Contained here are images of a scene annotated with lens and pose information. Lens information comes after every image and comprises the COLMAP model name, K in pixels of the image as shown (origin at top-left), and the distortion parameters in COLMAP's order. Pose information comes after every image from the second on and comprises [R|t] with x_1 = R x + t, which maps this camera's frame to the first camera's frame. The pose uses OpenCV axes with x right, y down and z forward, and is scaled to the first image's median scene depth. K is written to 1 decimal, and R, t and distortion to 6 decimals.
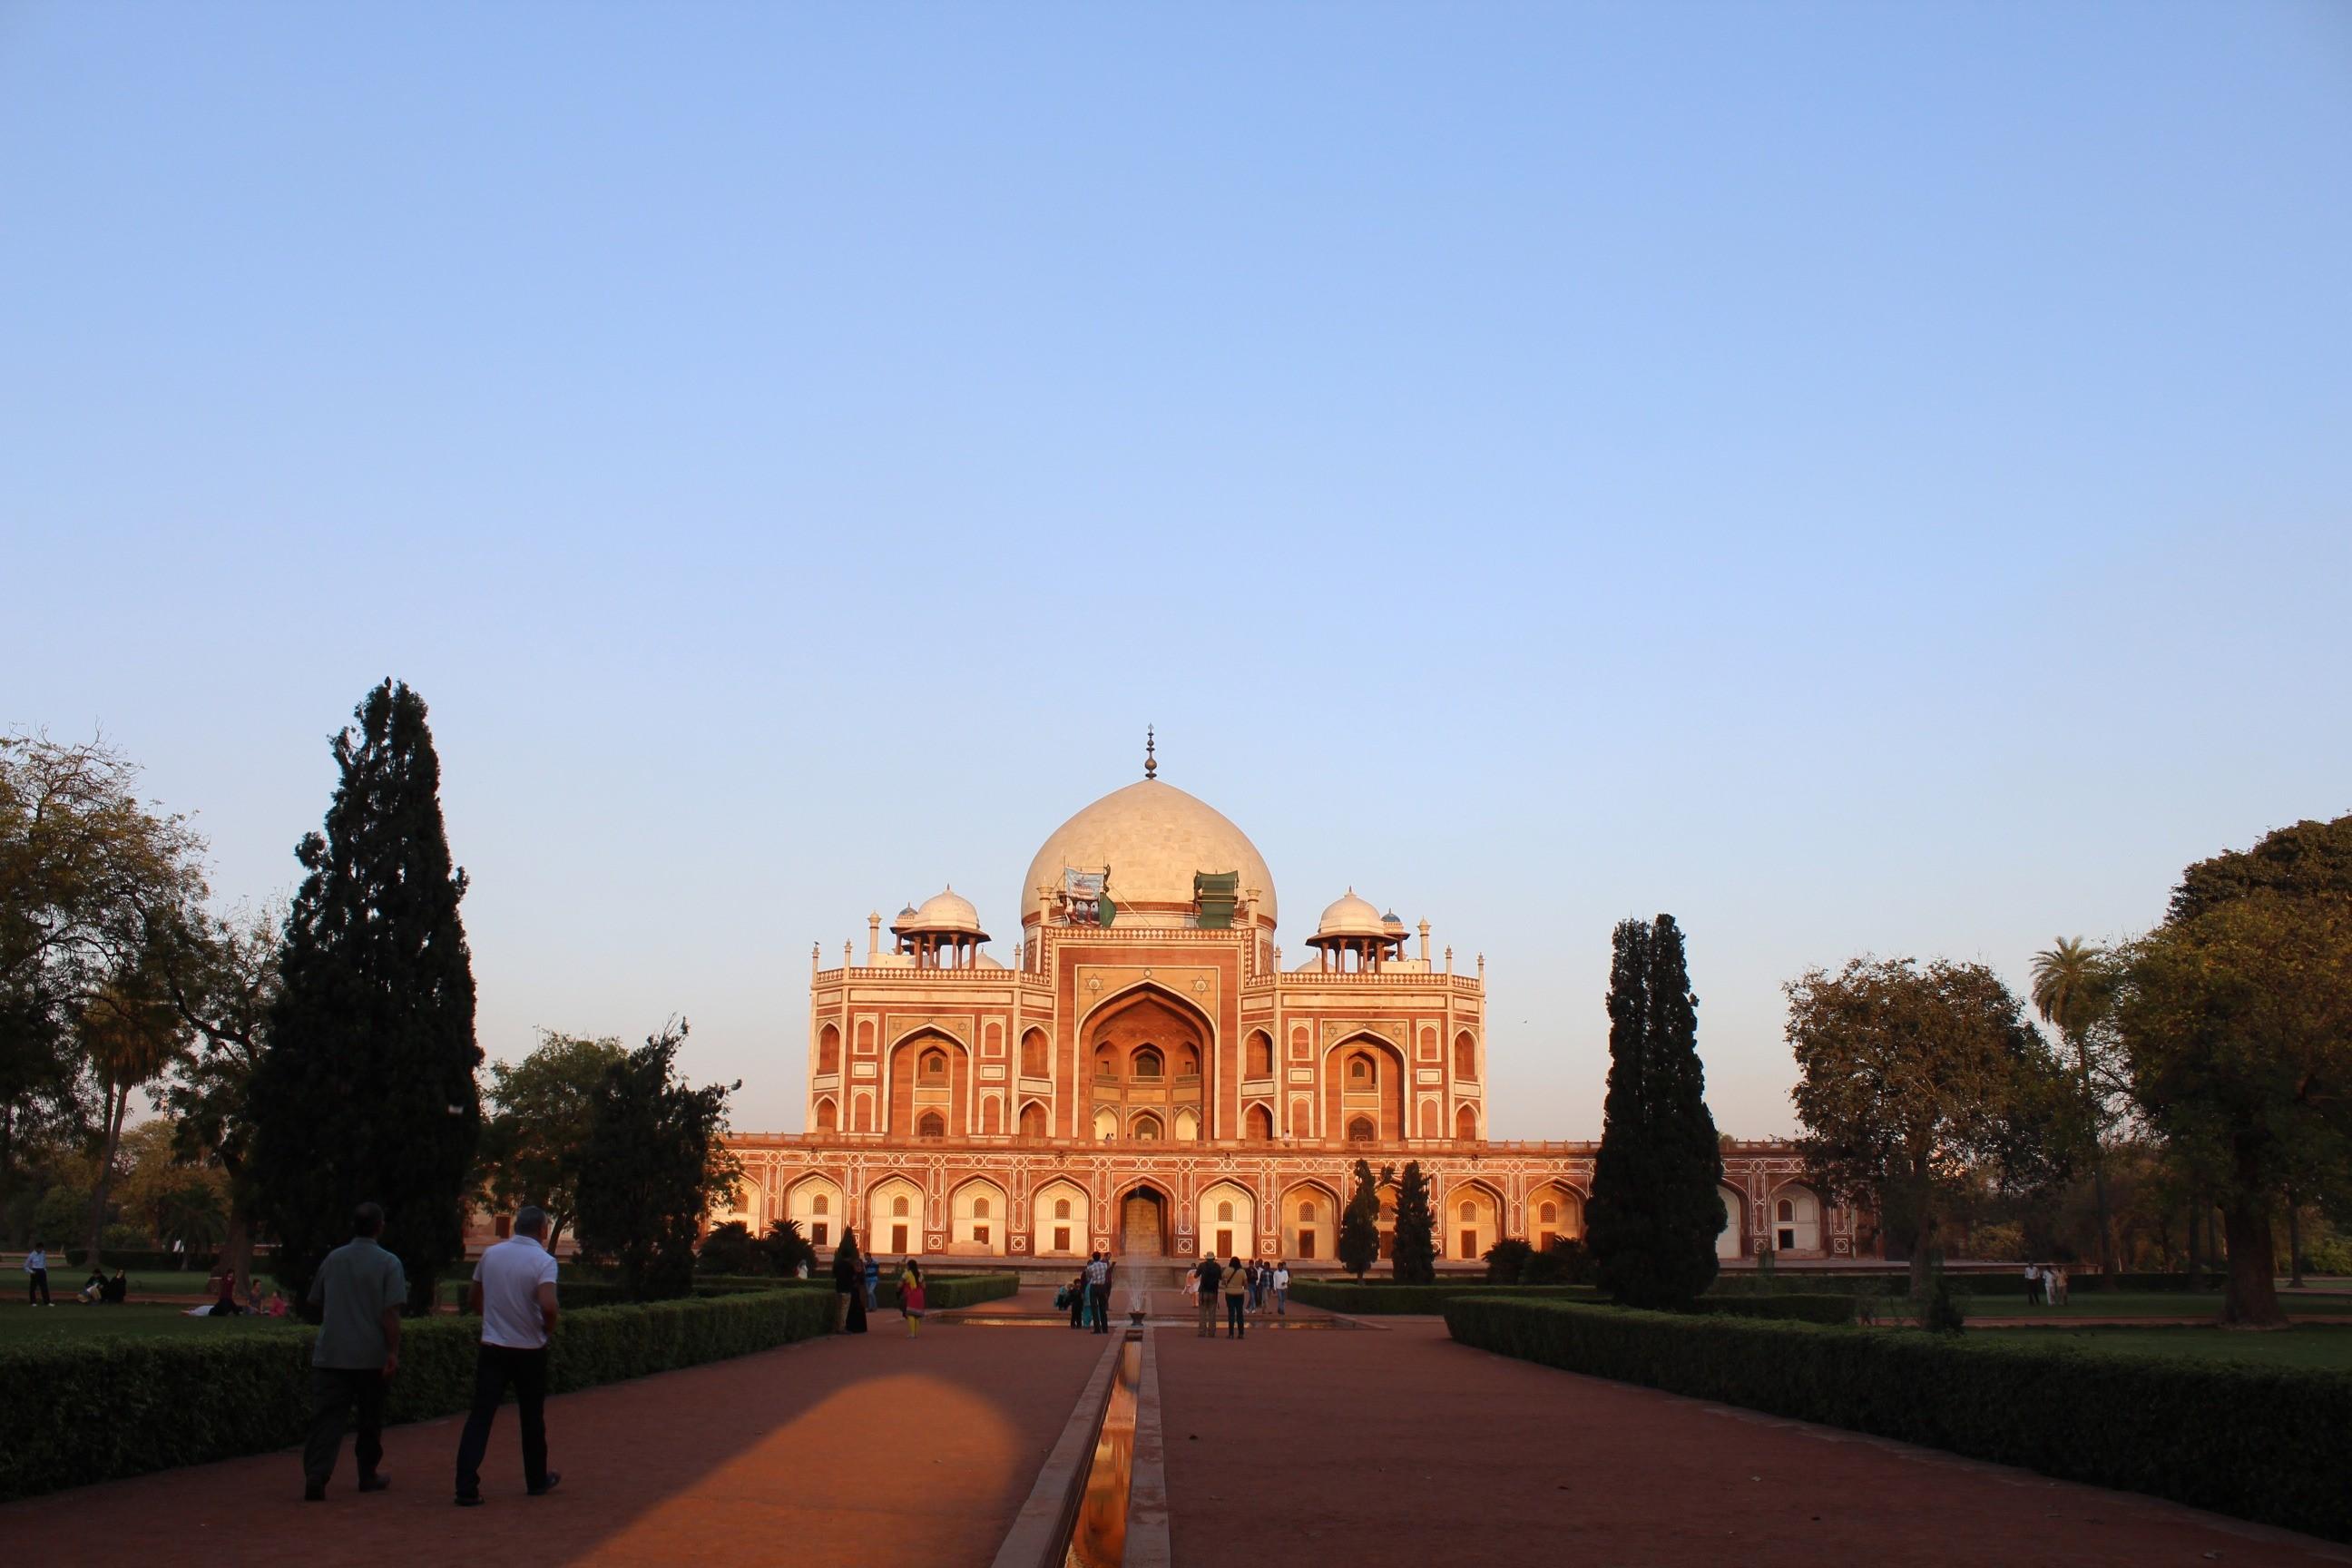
lens RADIAL K [[1802.1, 0, 1161.5], [0, 1802.1, 824.0], [0, 0, 1]] dist [-0.139984, -0.000080]
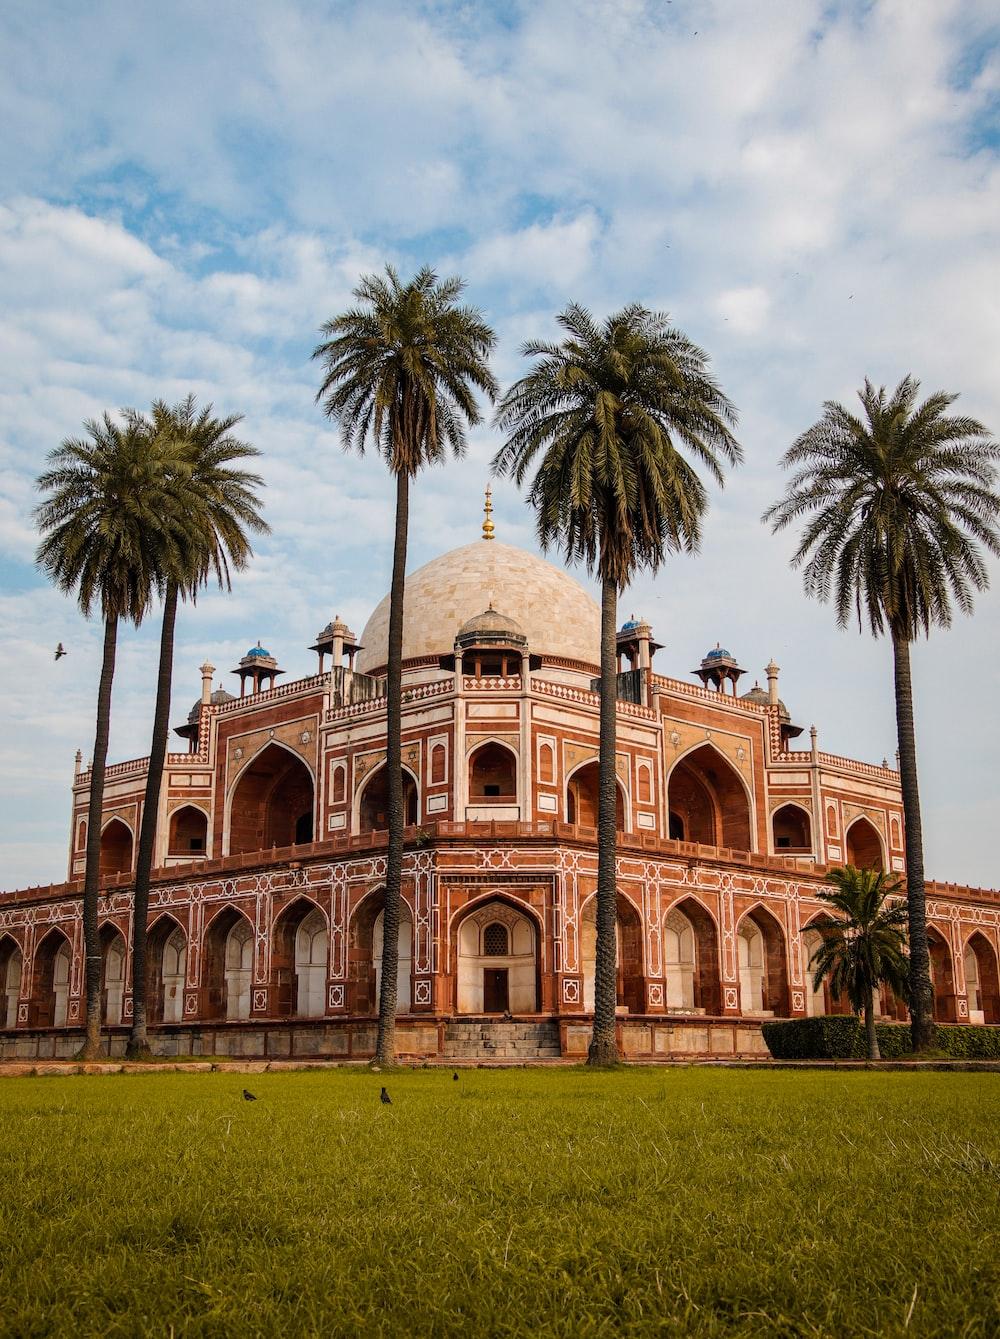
lens RADIAL K [[1439.4, 0, 500.0], [0, 1439.4, 669.5], [0, 0, 1]] dist [0.004378, 0.000289]
pose [[0.705030, 0.170281, 0.688431, -0.642086], [-0.150991, 0.984531, -0.088888, 0.137922], [-0.692917, -0.041278, 0.719835, 0.536637]]
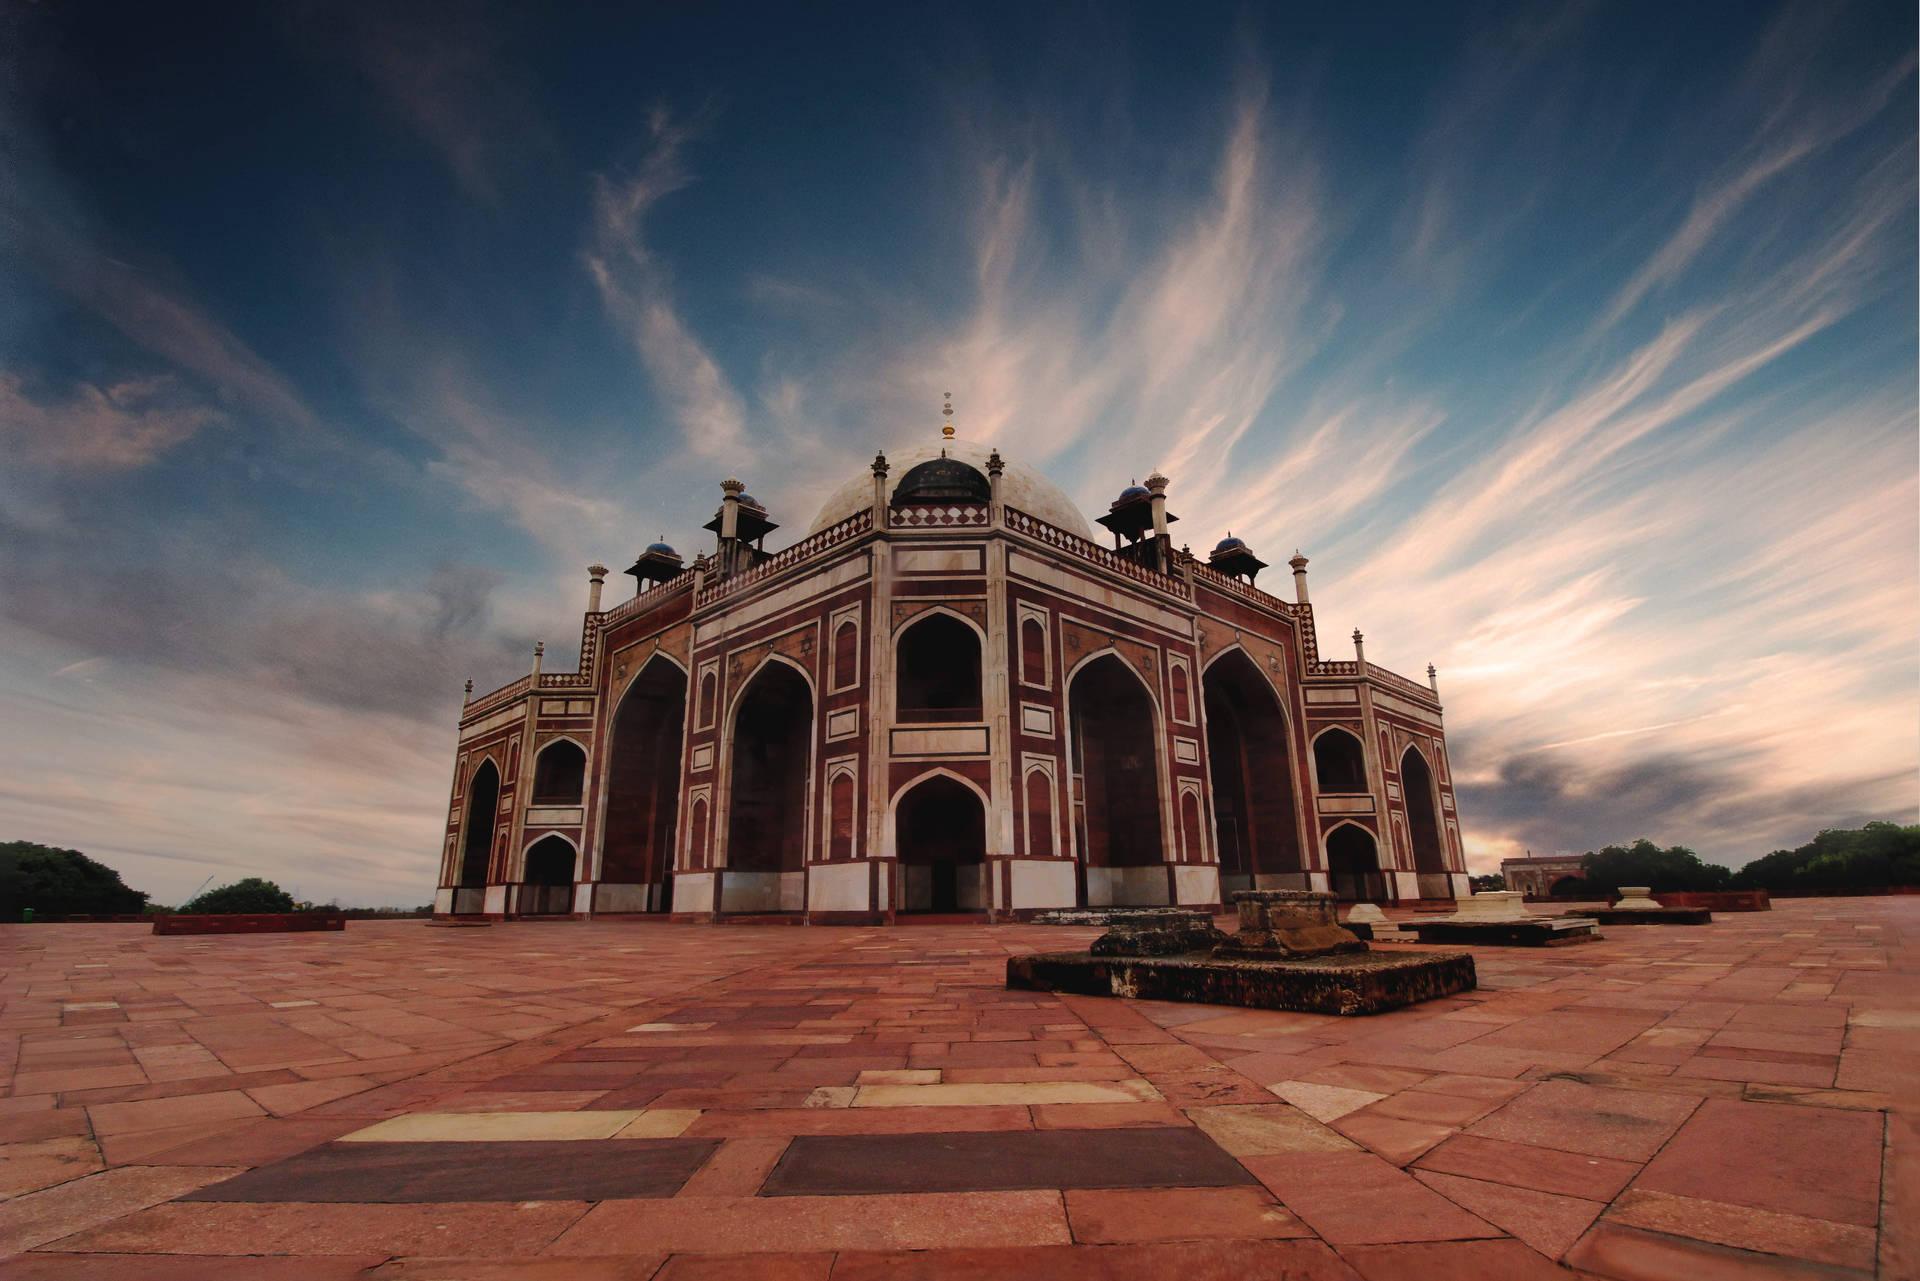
lens RADIAL K [[878.6, 0, 960.0], [0, 878.6, 640.5], [0, 0, 1]] dist [-0.000874, -0.000031]
pose [[0.716520, 0.178641, 0.674305, -0.335091], [-0.139201, 0.983827, -0.112725, 0.144185], [-0.683537, -0.013094, 0.729799, 0.840486]]
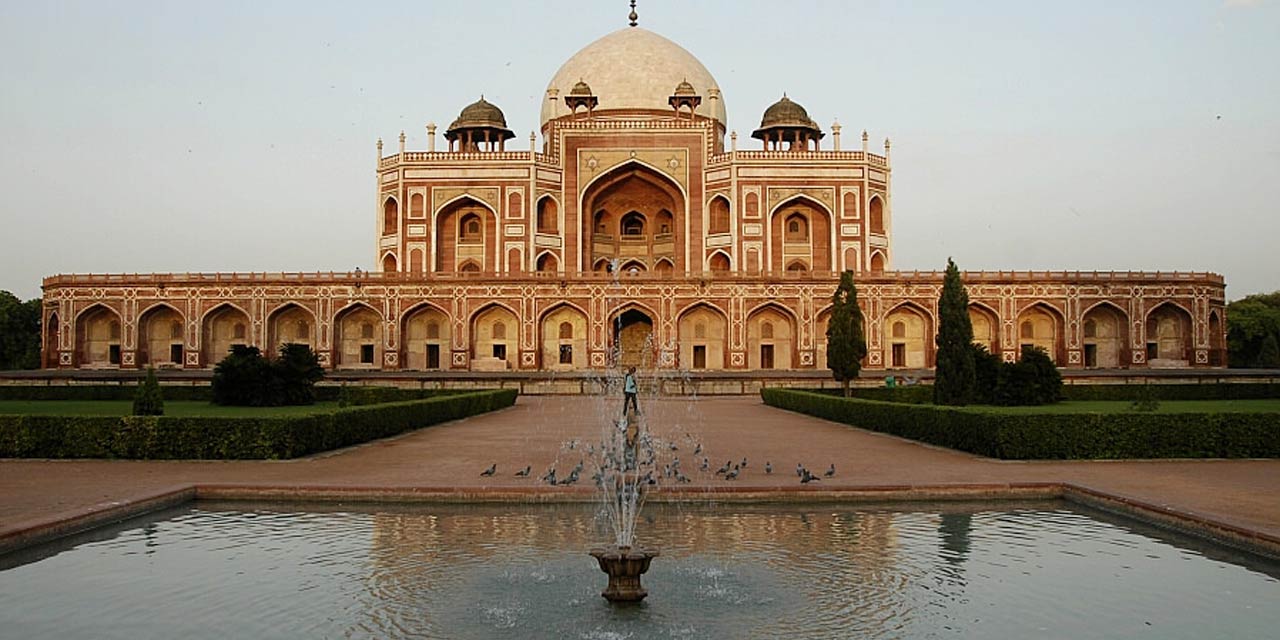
lens RADIAL K [[979.4, 0, 641.1], [0, 979.4, 306.2], [0, 0, 1]] dist [-0.135132, 0.004476]
pose [[0.999925, -0.012252, 0.000271, -0.003577], [0.012022, 0.985006, 0.172101, 0.071469], [-0.002375, -0.172085, 0.985079, 0.292076]]
